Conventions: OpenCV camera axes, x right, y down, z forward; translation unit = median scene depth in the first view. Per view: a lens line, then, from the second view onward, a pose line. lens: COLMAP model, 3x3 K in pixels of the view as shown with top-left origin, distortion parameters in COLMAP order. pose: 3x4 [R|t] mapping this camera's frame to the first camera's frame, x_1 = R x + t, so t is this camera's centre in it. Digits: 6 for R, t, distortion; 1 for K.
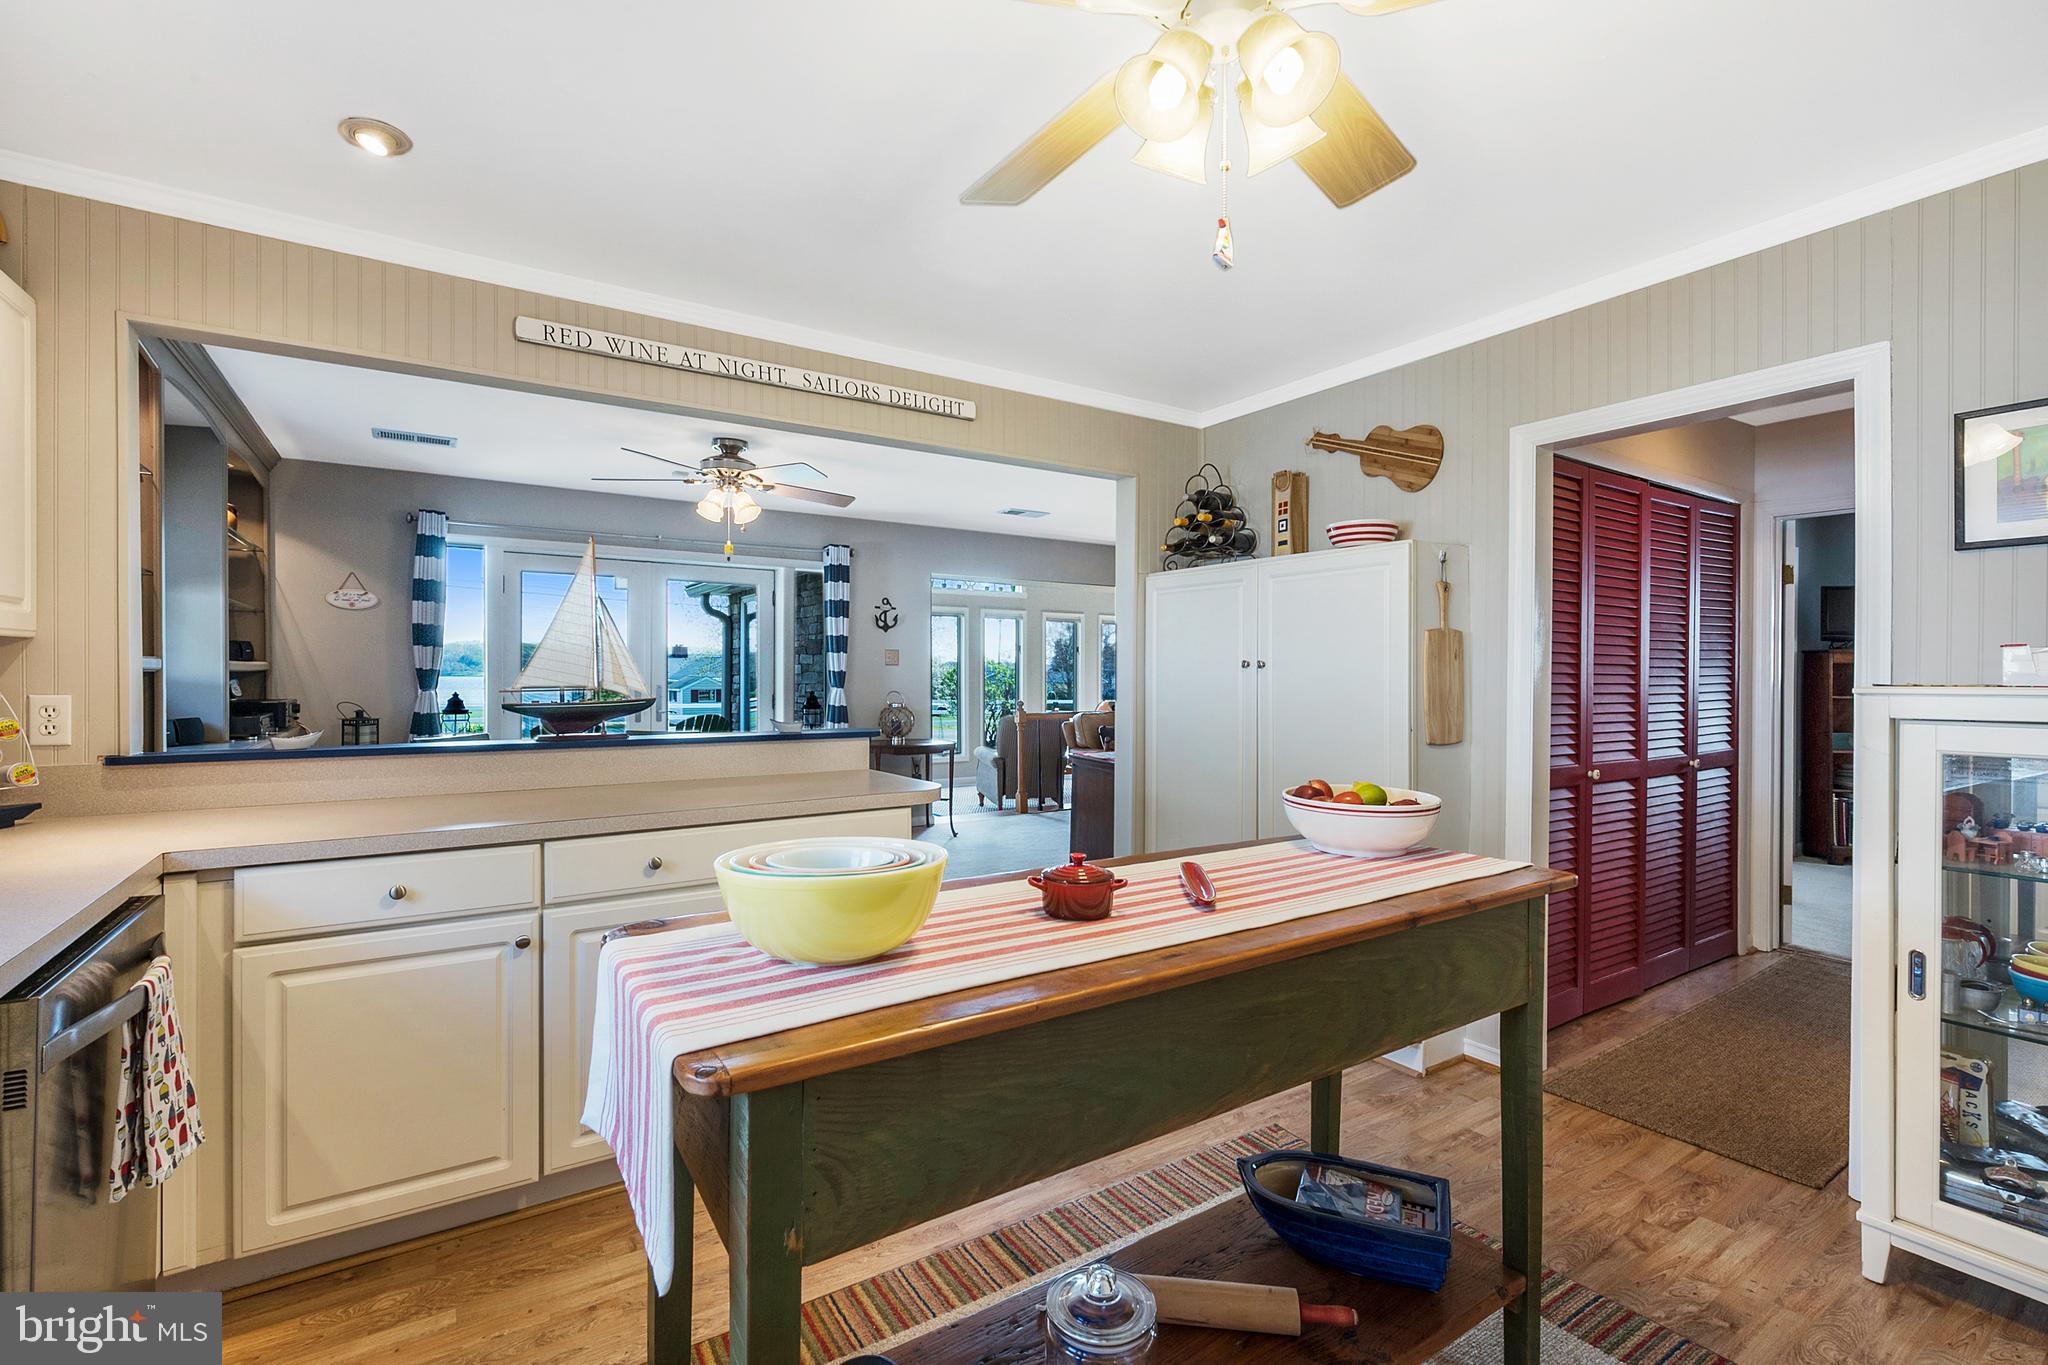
lens RADIAL K [[918.3, 0, 1023.8], [0, 918.3, 698.8], [0, 0, 1]] dist [-0.003665, -0.000658]
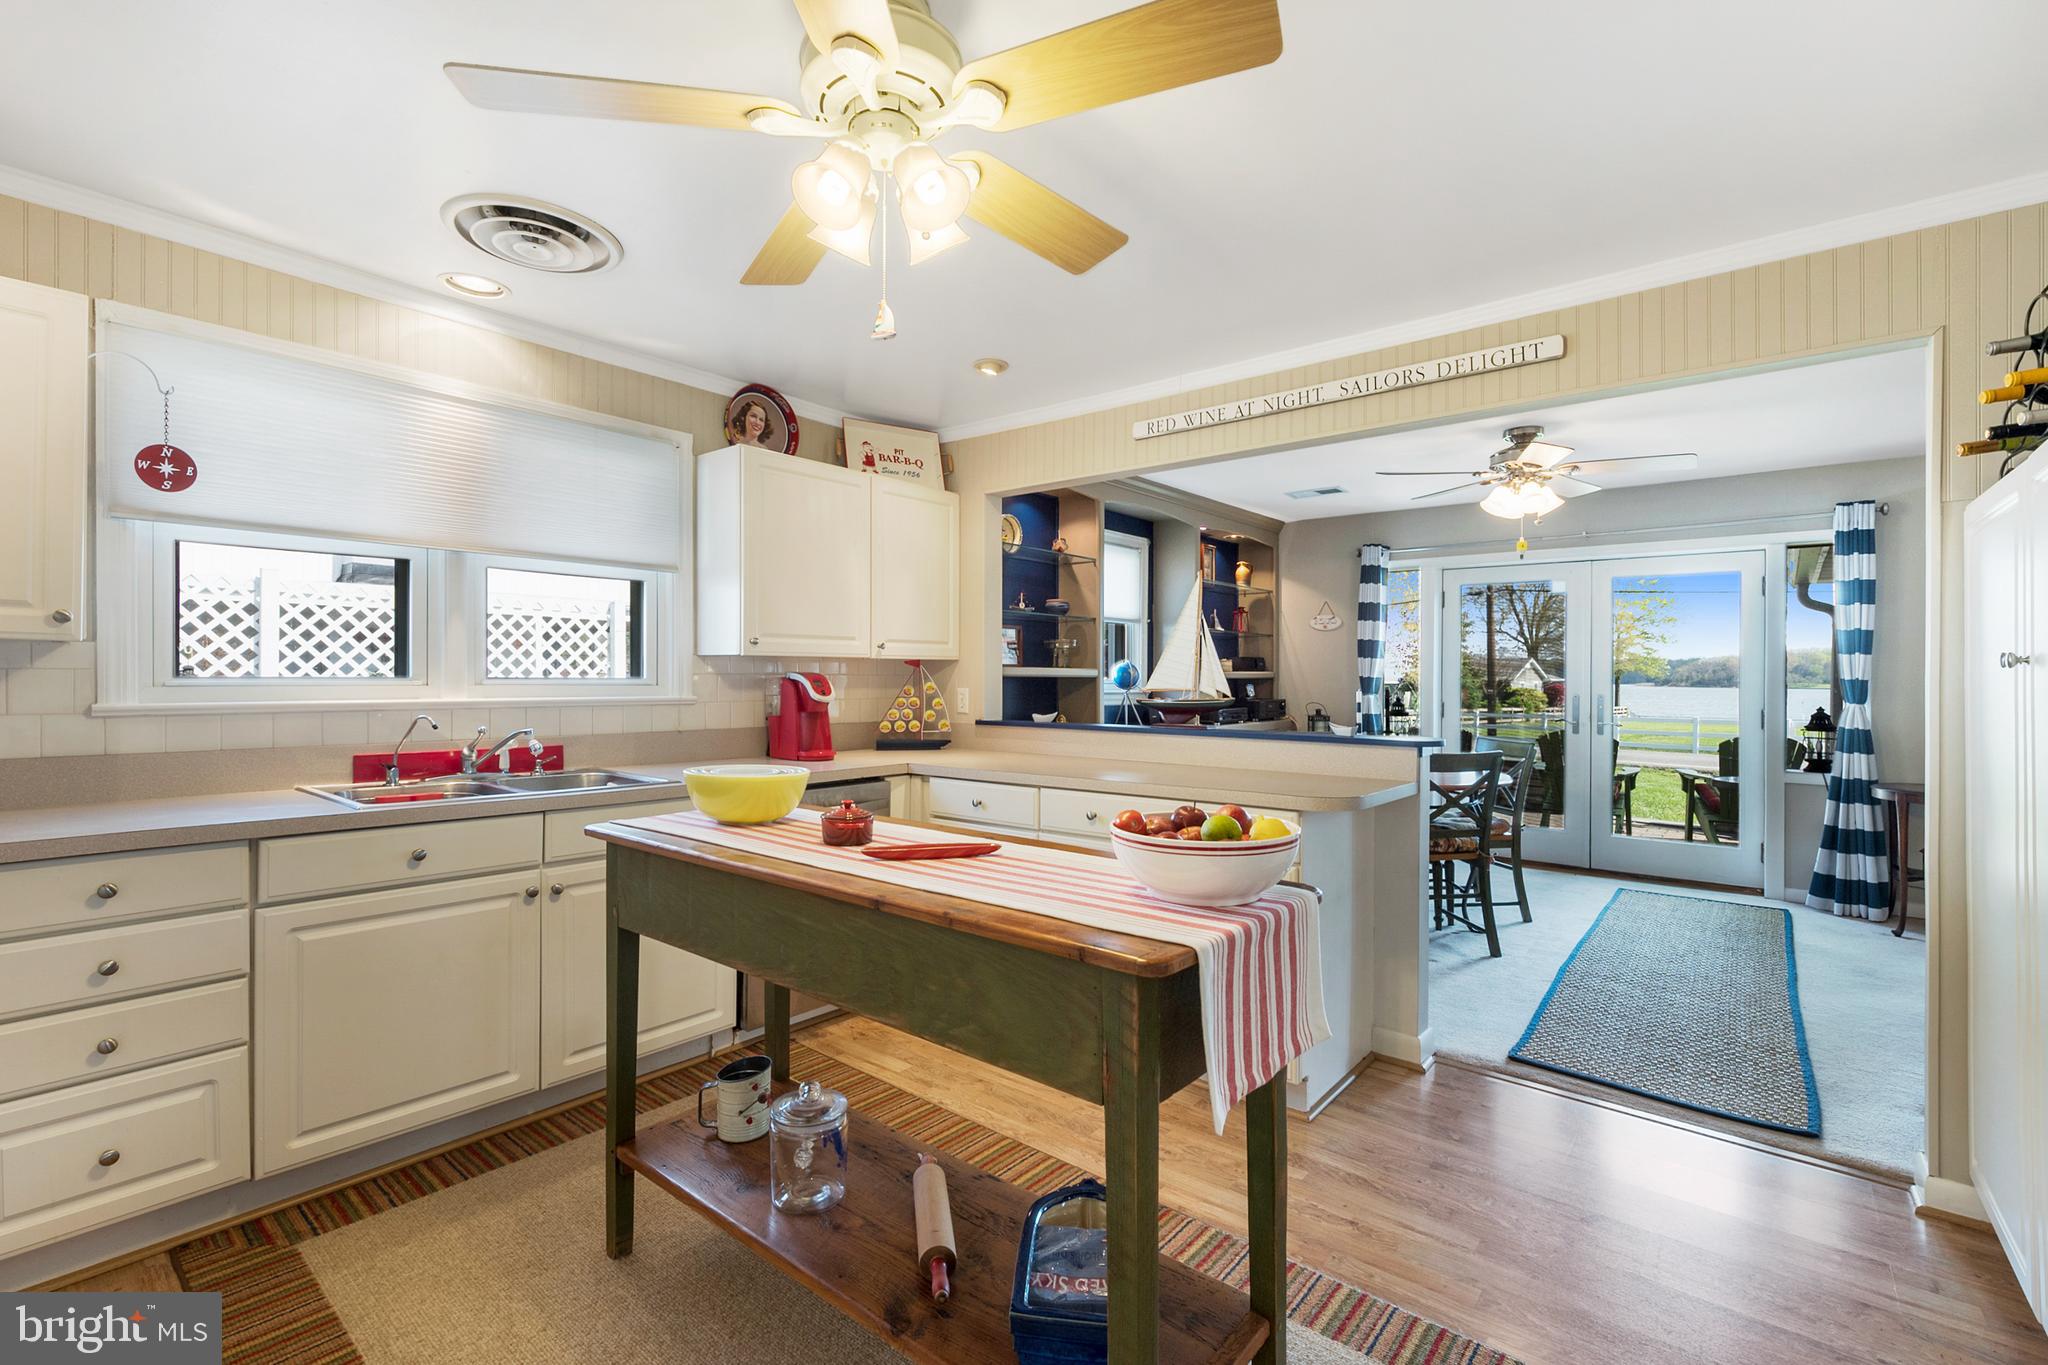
lens RADIAL K [[918.2, 0, 1024.0], [0, 918.2, 682.5], [0, 0, 1]] dist [-0.005515, -0.000300]
pose [[0.294541, -0.000786, -0.955639, 0.427025], [-0.029513, 0.999515, -0.009918, 0.000116], [0.955183, 0.031125, 0.294375, 0.248201]]
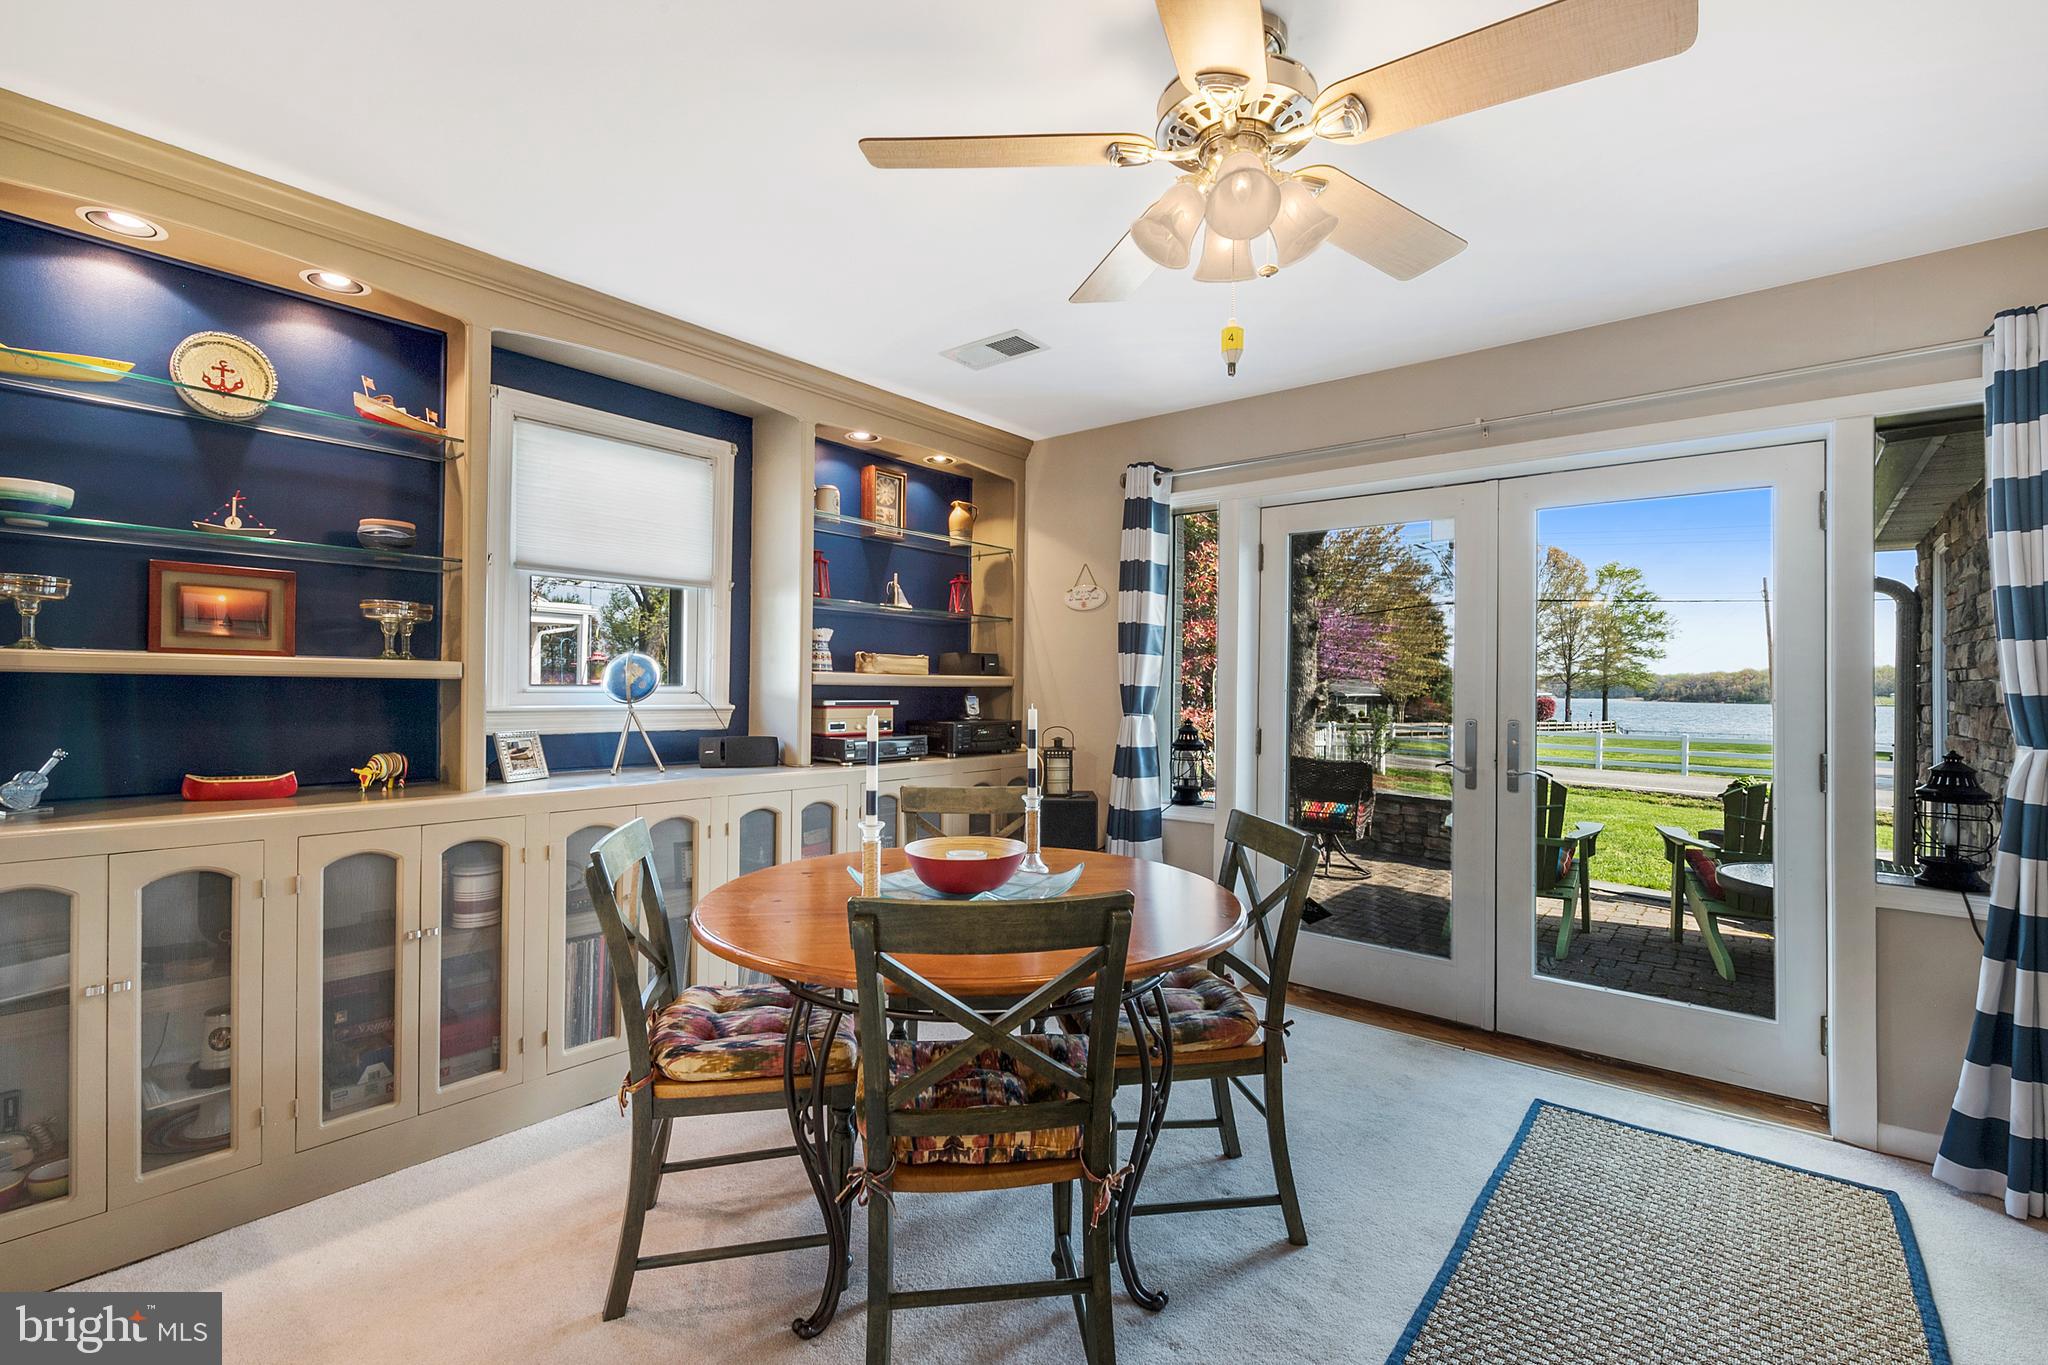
lens RADIAL K [[900.0, 0, 1024.0], [0, 900.0, 682.5], [0, 0, 1]] dist [-0.001259, 0.008740]
pose [[0.295029, -0.010198, -0.955434, -0.002632], [-0.036318, 0.999101, -0.021879, -0.018695], [0.954798, 0.041155, 0.294393, 0.824832]]
